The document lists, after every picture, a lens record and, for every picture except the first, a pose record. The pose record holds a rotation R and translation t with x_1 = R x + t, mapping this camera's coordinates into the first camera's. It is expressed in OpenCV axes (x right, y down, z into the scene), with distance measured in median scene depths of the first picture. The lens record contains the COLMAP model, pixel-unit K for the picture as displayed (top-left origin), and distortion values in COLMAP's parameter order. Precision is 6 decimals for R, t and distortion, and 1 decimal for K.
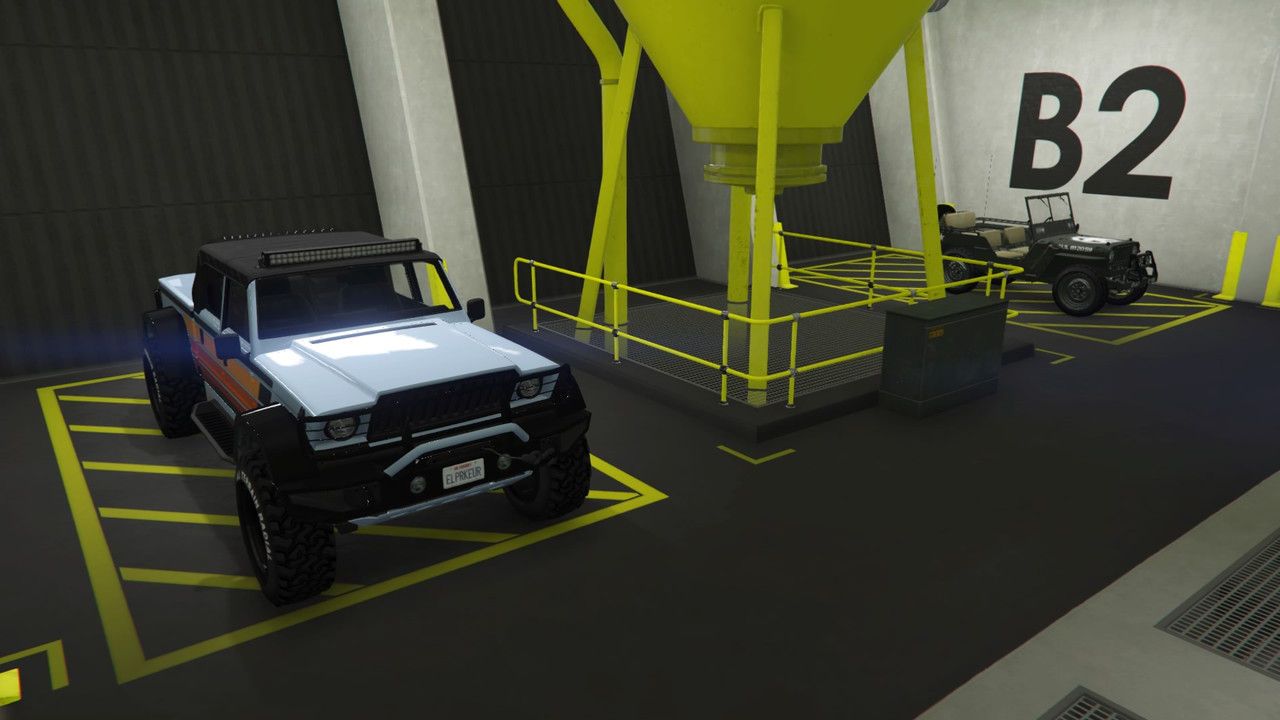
lens RADIAL K [[860.5, 0, 631.0], [0, 860.5, 369.5], [0, 0, 1]] dist [0.007074, 0.002787]
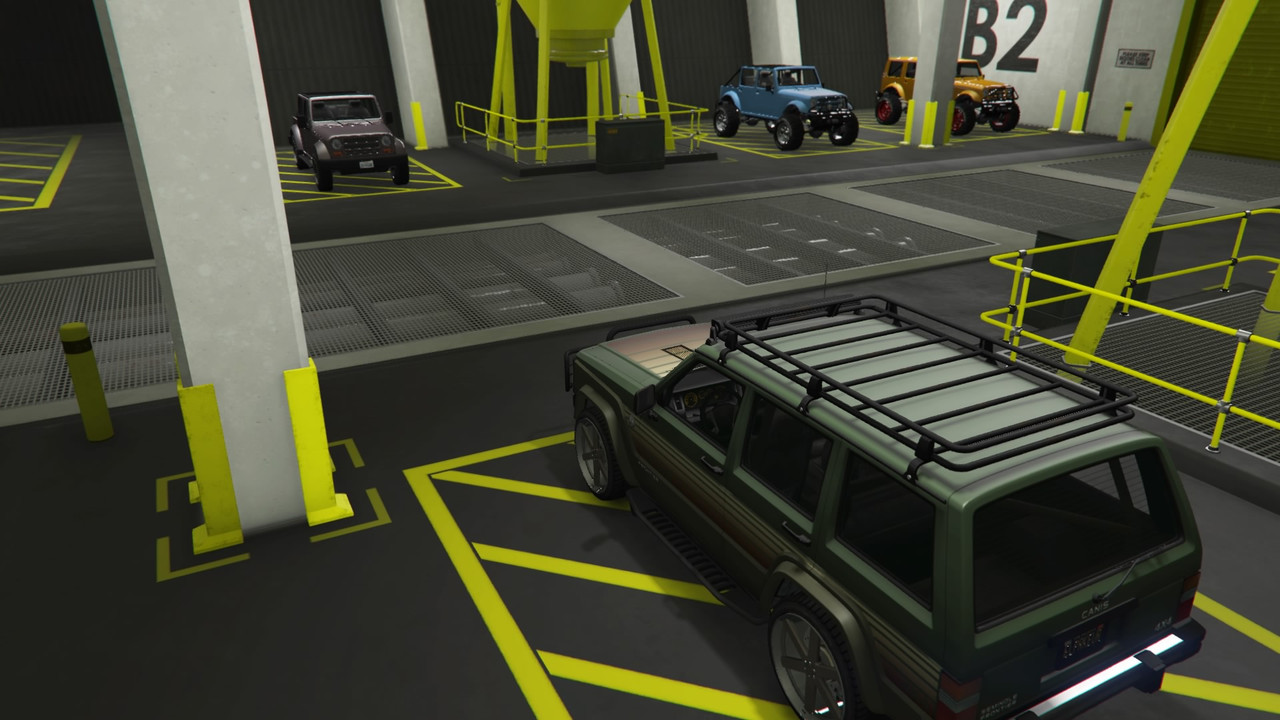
lens RADIAL K [[860.5, 0, 643.9], [0, 860.5, 401.1], [0, 0, 1]] dist [0.007074, 0.002787]
pose [[0.988236, 0.063848, -0.138970, 0.587433], [-0.044957, 0.989816, 0.135067, 0.250325], [0.146178, -0.127230, 0.981042, -0.889377]]
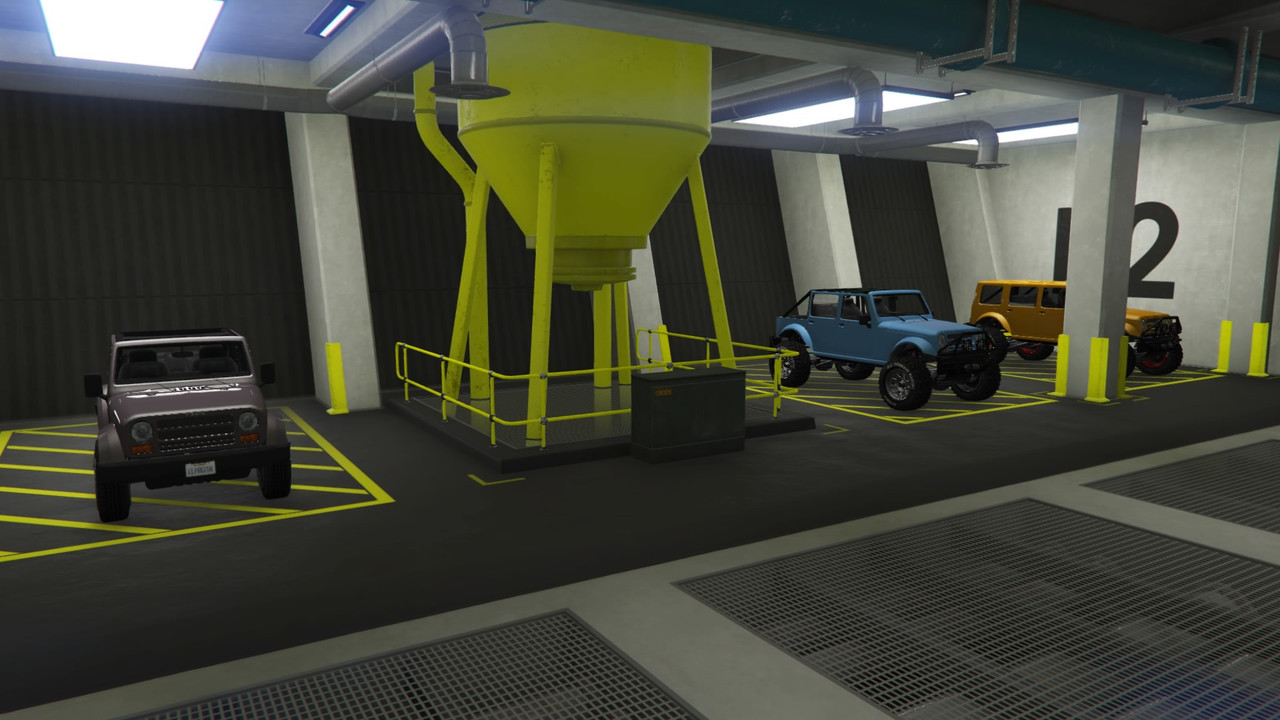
lens RADIAL K [[860.5, 0, 644.0], [0, 860.5, 362.3], [0, 0, 1]] dist [0.007074, 0.002787]
pose [[0.995705, 0.012829, -0.091688, 0.337444], [-0.027497, 0.986643, -0.160562, 0.087959], [0.088403, 0.162393, 0.982758, -0.174625]]
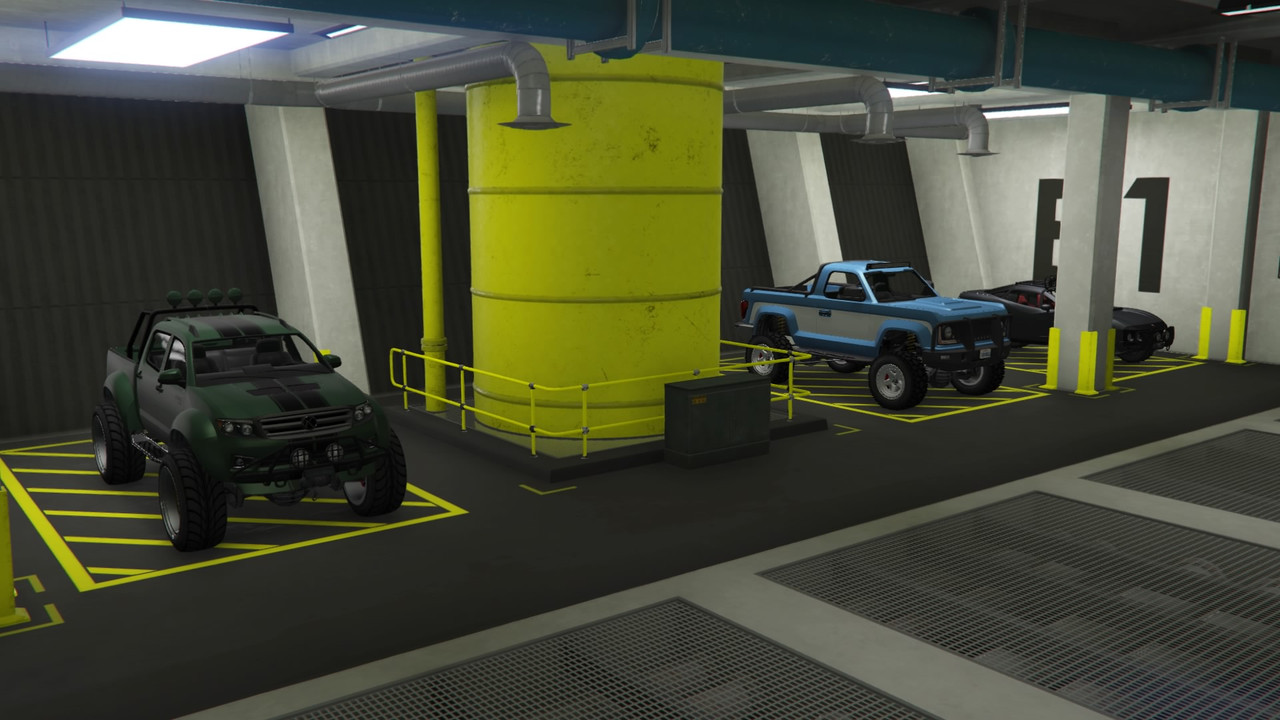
lens RADIAL K [[1076.0, 0, 646.5], [0, 1076.0, 362.5], [0, 0, 1]] dist [0.018600, -0.002662]
pose [[0.999768, -0.002001, 0.021441, 0.185574], [0.004897, 0.990716, -0.135861, 0.092134], [-0.020970, 0.135934, 0.990496, -0.464514]]
